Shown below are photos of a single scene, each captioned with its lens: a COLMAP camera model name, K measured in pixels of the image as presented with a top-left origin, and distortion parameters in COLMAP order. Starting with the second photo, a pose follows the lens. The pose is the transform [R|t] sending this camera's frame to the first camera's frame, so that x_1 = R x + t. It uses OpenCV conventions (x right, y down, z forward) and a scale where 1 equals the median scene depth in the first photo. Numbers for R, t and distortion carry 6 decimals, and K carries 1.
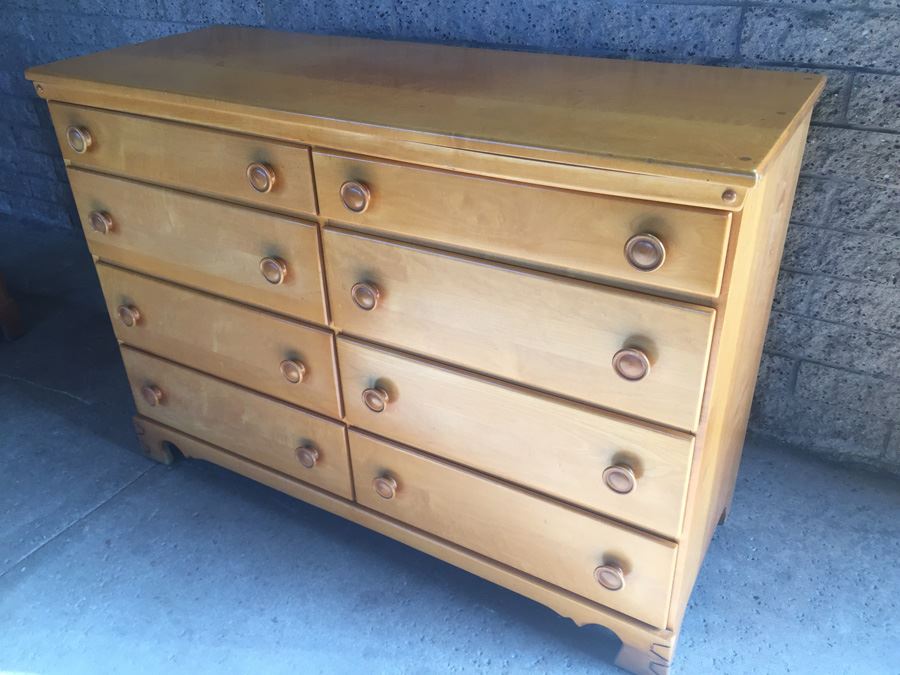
lens RADIAL K [[773.8, 0, 455.1], [0, 773.8, 338.6], [0, 0, 1]] dist [0.082709, -0.117664]
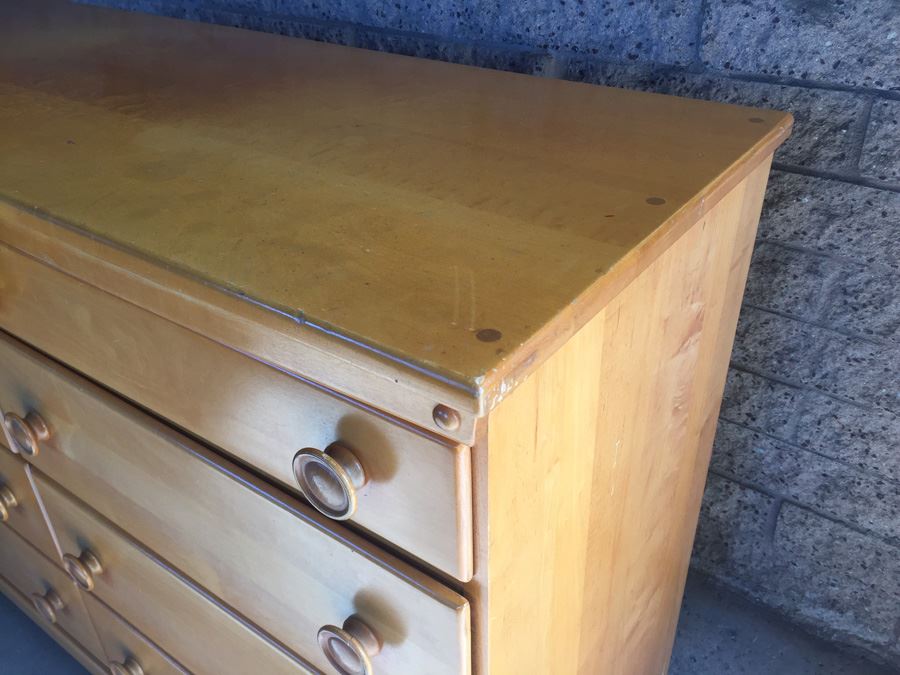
lens RADIAL K [[773.8, 0, 457.6], [0, 773.8, 338.2], [0, 0, 1]] dist [0.082709, -0.117664]
pose [[0.994811, 0.061408, -0.081119, 0.226981], [-0.058609, 0.997615, 0.036448, -0.141960], [0.083164, -0.031505, 0.996038, 0.321293]]
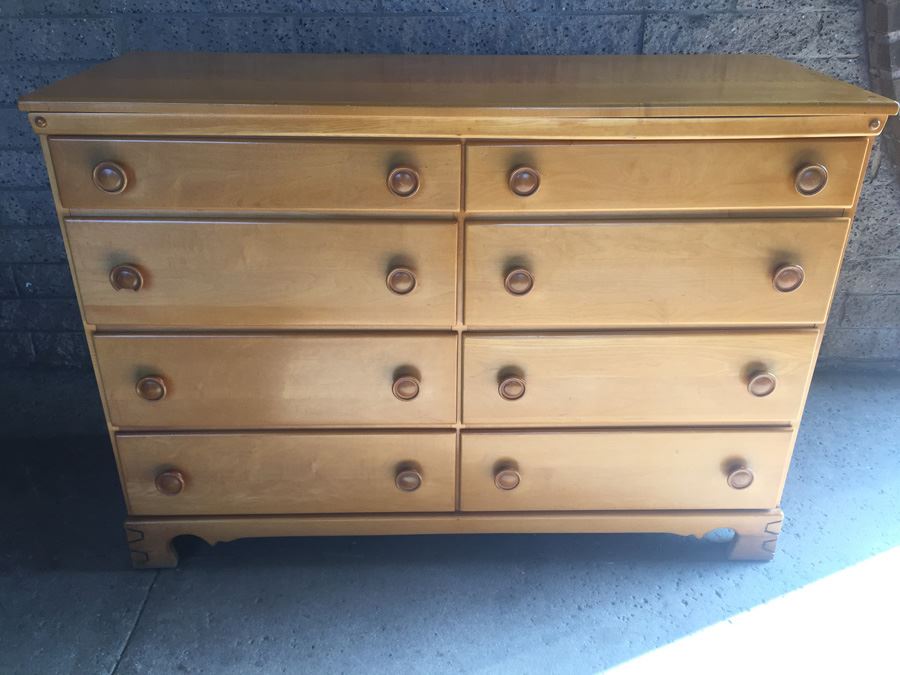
lens RADIAL K [[773.8, 0, 456.9], [0, 773.8, 337.4], [0, 0, 1]] dist [0.082709, -0.117664]
pose [[0.848242, -0.211840, 0.485396, -0.564519], [0.243743, 0.969836, -0.002683, 0.000549], [-0.470187, 0.120588, 0.874290, 0.120345]]
